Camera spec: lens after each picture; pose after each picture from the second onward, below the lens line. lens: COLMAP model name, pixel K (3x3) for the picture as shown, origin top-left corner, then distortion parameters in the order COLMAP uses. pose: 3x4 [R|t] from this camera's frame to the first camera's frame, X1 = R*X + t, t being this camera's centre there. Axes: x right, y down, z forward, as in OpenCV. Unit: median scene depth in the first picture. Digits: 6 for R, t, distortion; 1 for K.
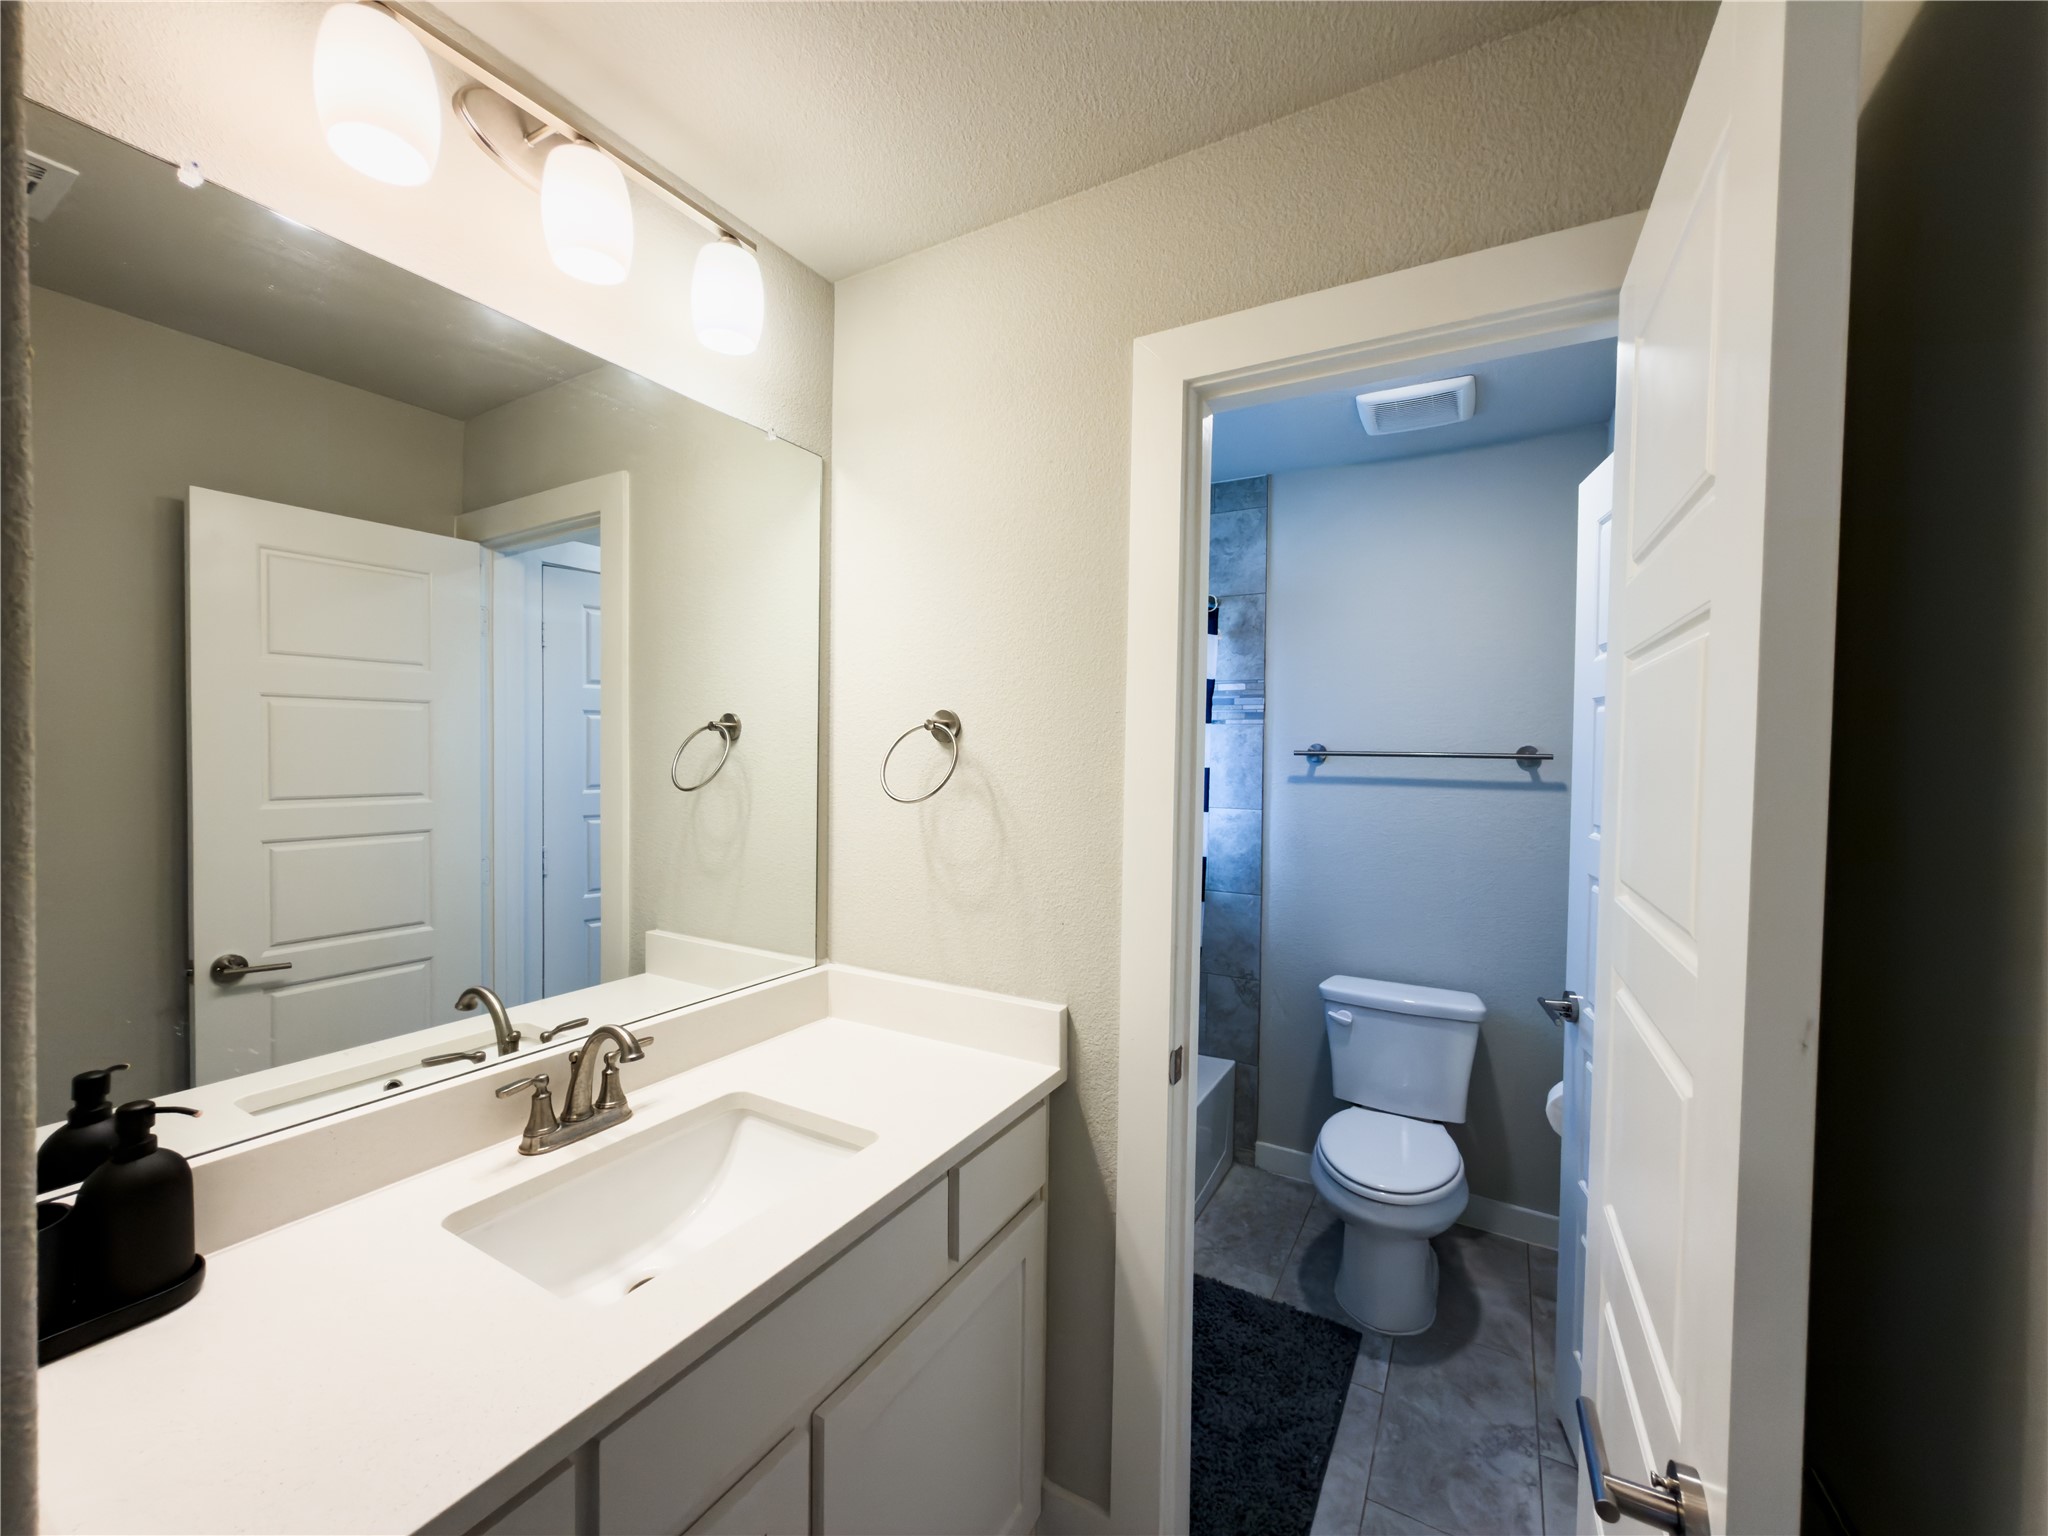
lens RADIAL K [[812.4, 0, 1024.0], [0, 812.4, 768.0], [0, 0, 1]] dist [-0.000076, -0.000062]
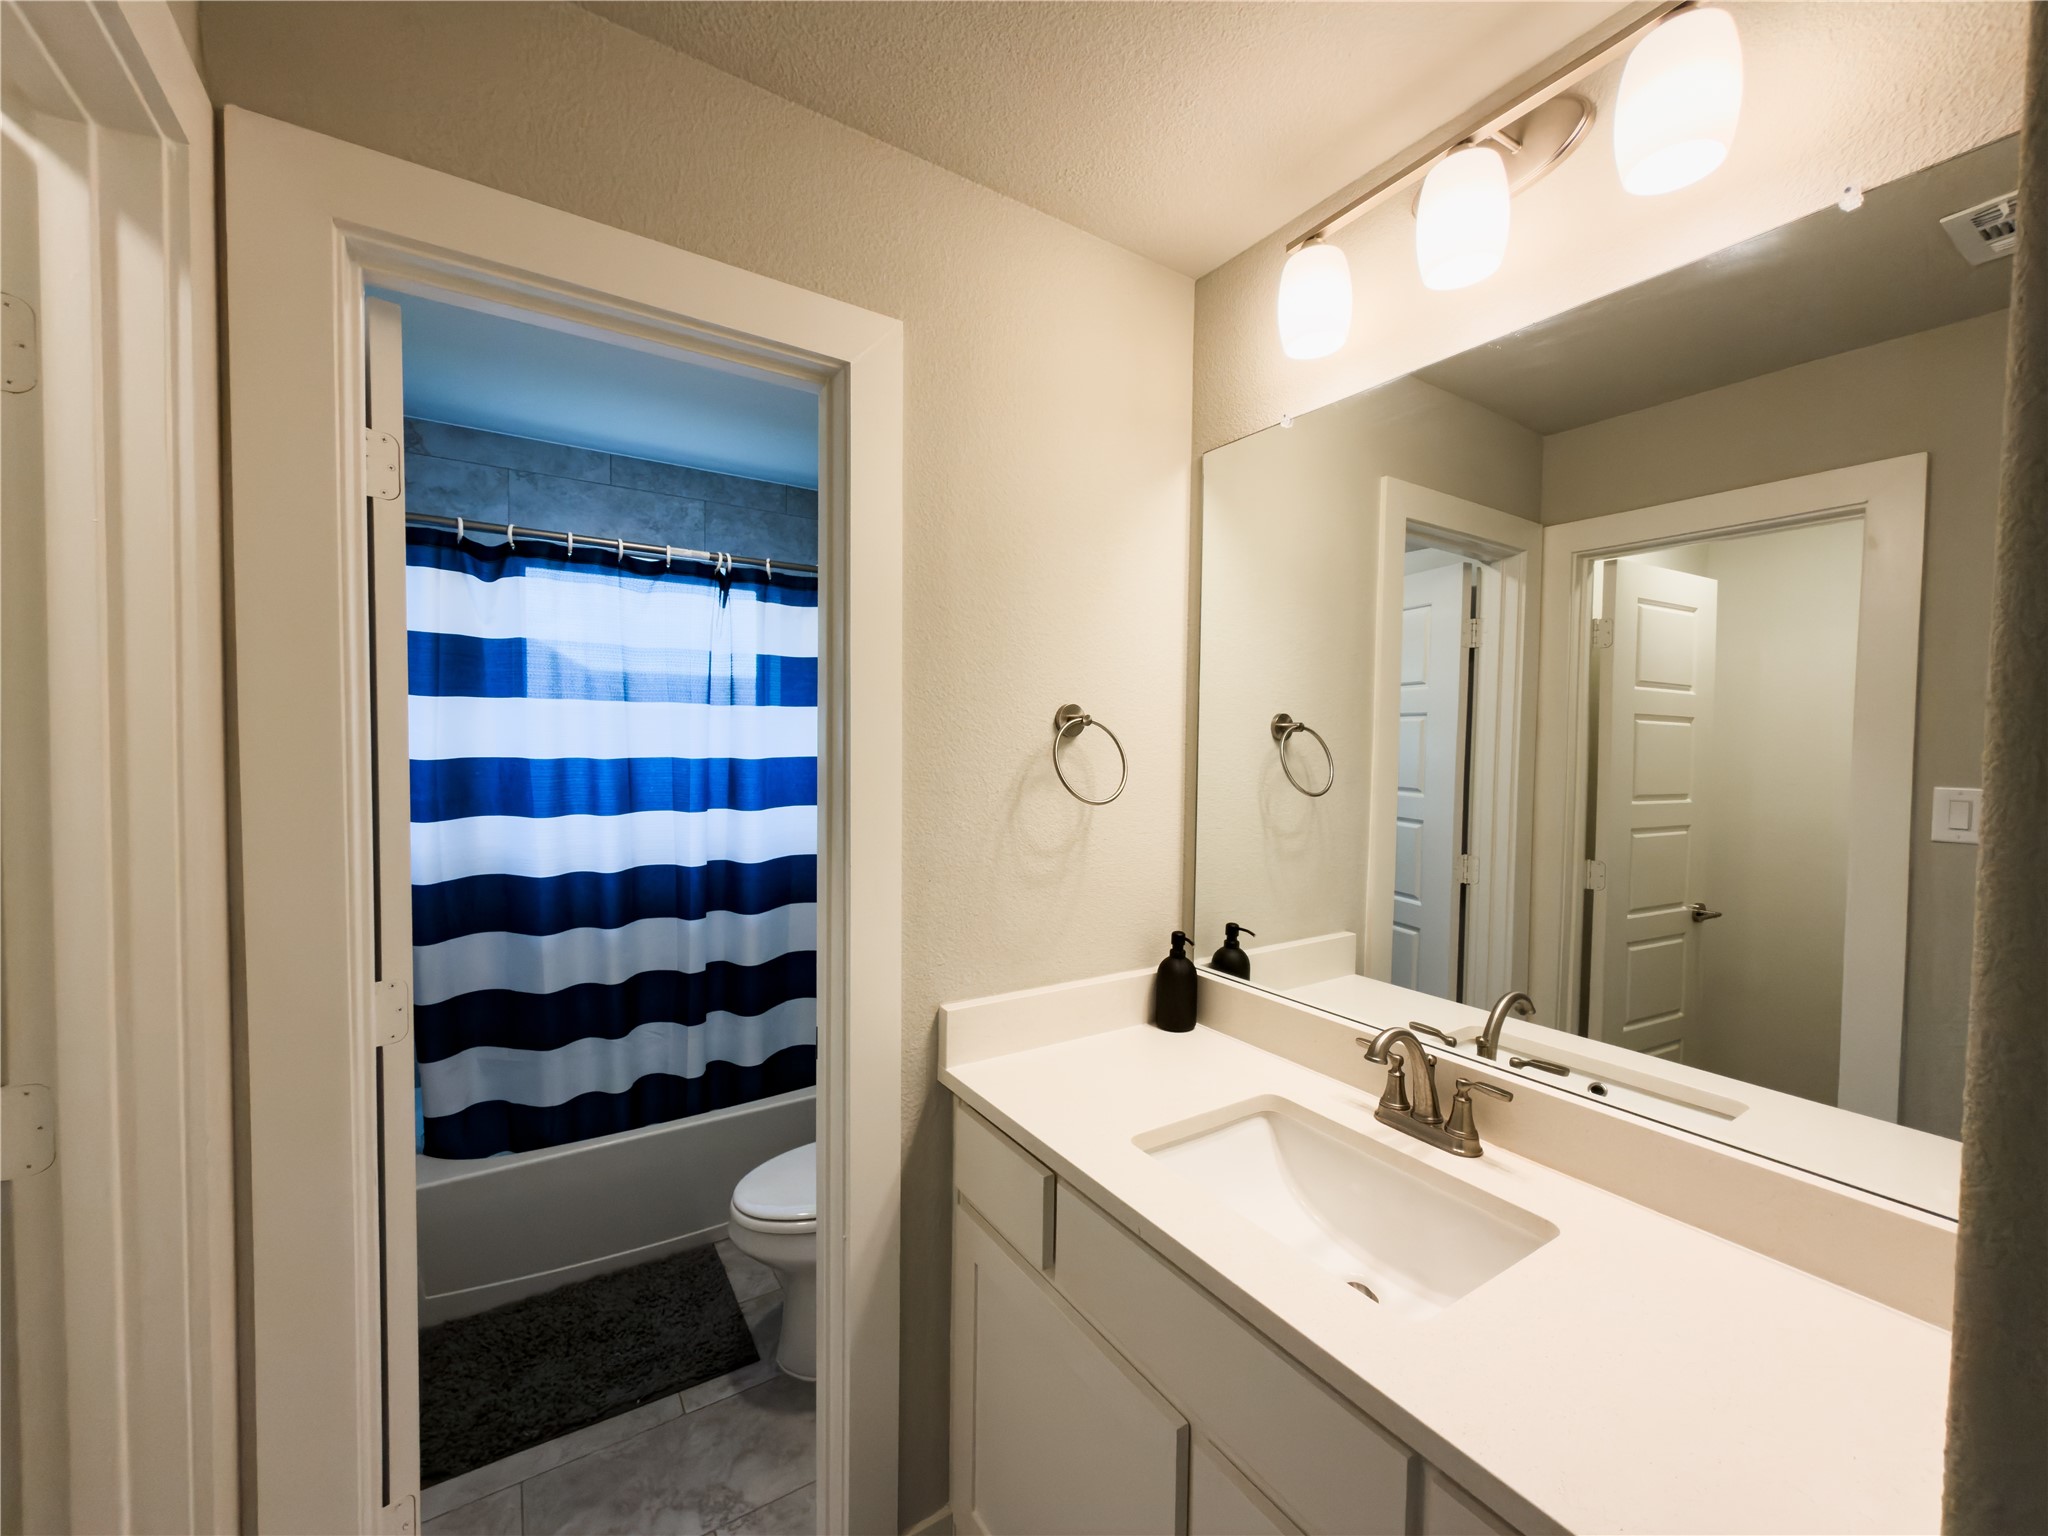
lens RADIAL K [[812.4, 0, 1024.0], [0, 812.4, 768.0], [0, 0, 1]] dist [-0.000076, -0.000062]
pose [[-0.469952, 0.002023, -0.882690, 0.569479], [-0.042358, 0.998794, 0.024841, -0.012210], [0.881675, 0.049063, -0.469300, 1.002960]]
